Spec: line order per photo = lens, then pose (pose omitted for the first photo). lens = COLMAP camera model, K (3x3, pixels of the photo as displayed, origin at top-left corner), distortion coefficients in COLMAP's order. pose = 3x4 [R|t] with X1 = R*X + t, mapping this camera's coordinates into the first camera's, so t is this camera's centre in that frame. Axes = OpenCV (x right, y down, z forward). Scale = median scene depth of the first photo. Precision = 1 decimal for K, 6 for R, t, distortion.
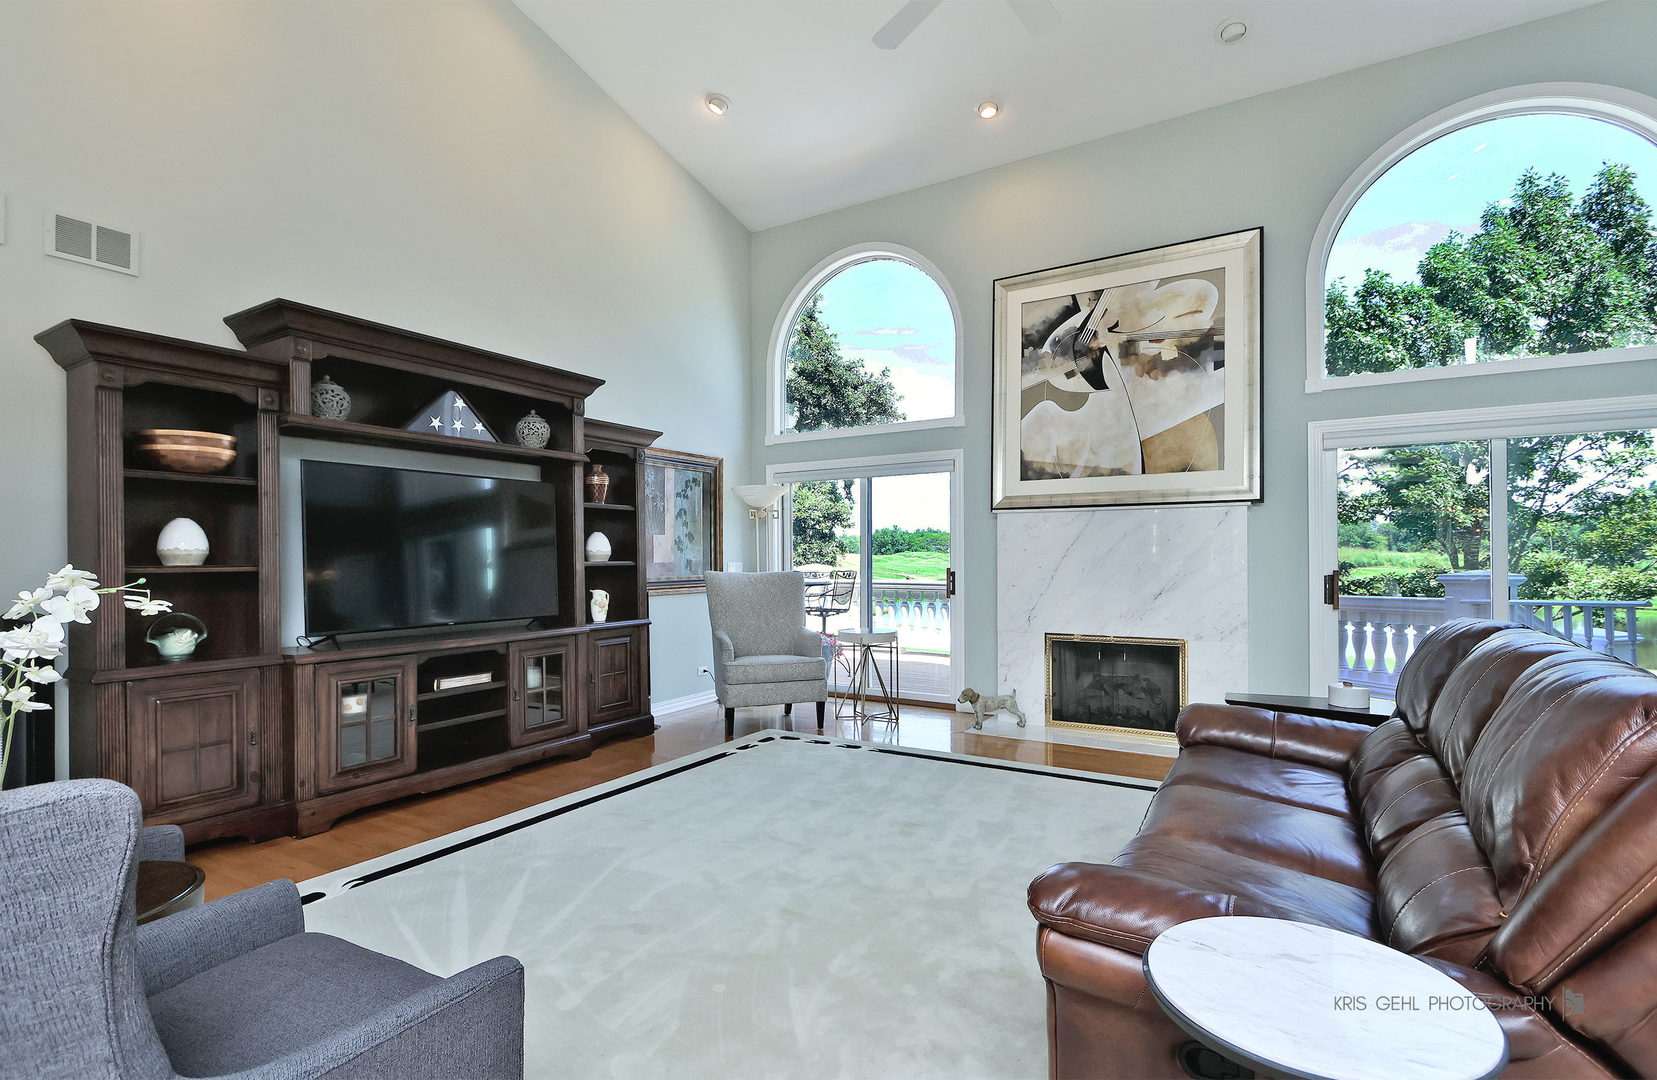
lens RADIAL K [[775.3, 0, 814.6], [0, 775.3, 546.5], [0, 0, 1]] dist [-0.004410, -0.000785]
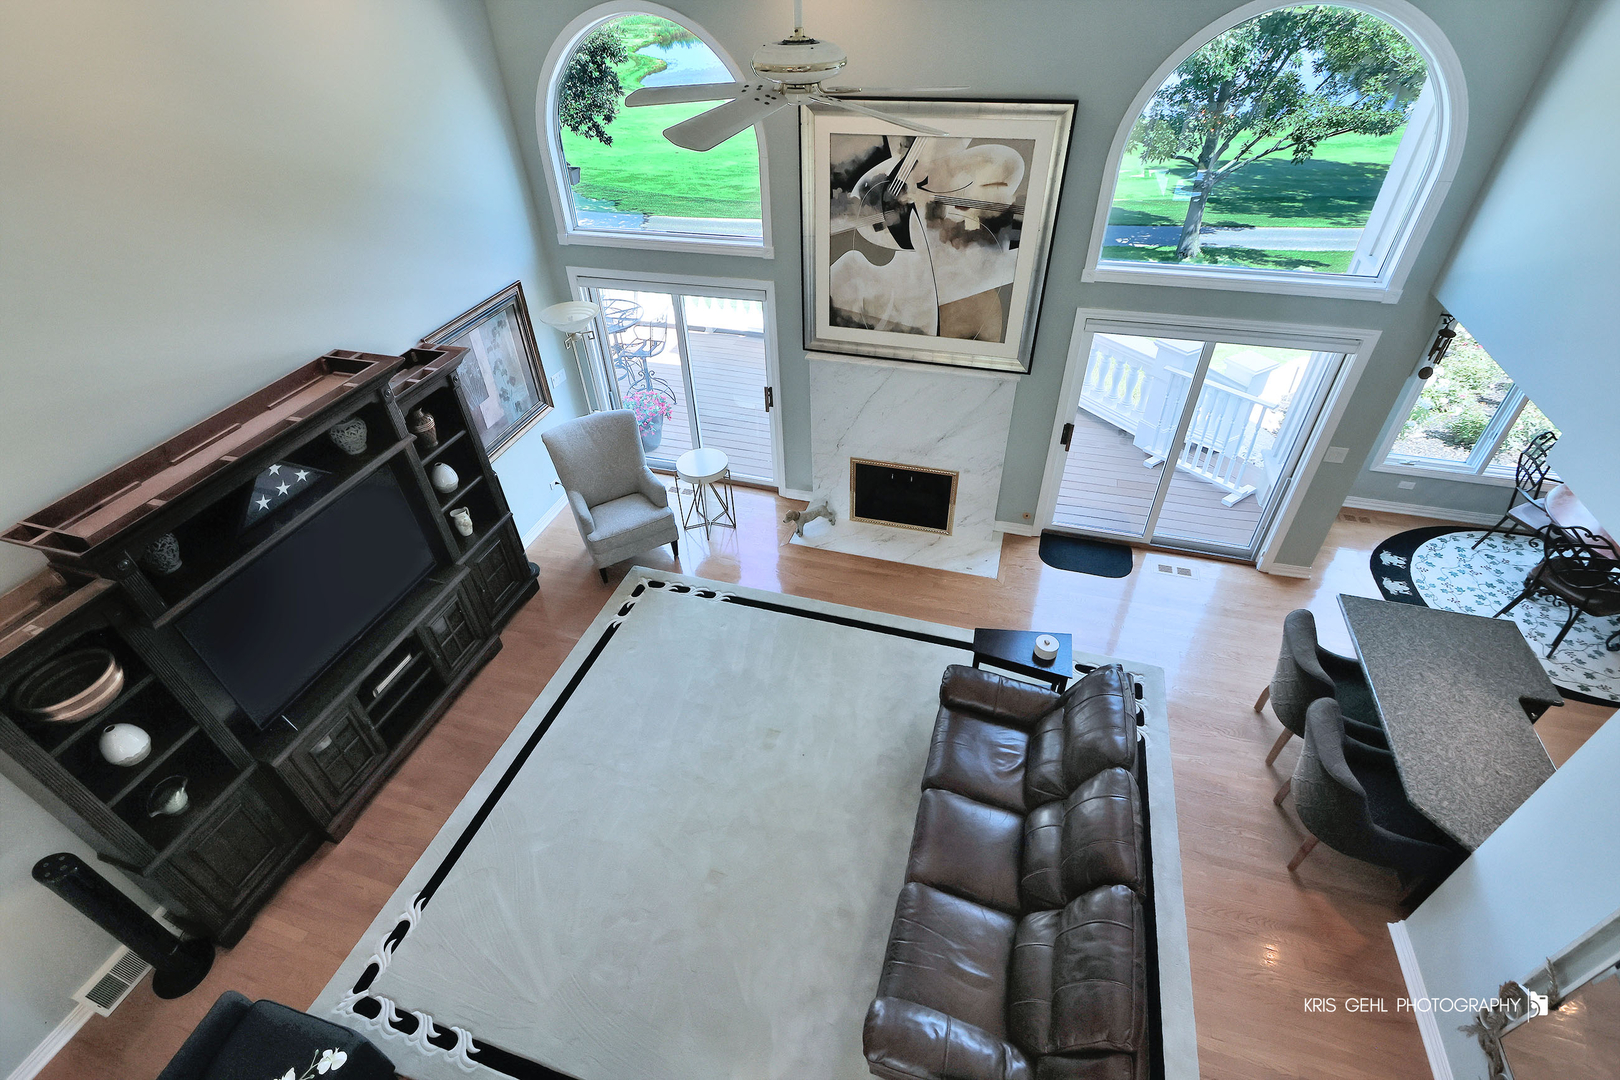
lens RADIAL K [[738.9, 0, 798.2], [0, 738.9, 518.0], [0, 0, 1]] dist [-0.000768, -0.002568]
pose [[0.967983, -0.176836, 0.178153, -0.003876], [0.030111, 0.786402, 0.616981, -0.524755], [-0.249204, -0.591862, 0.766548, 0.080538]]
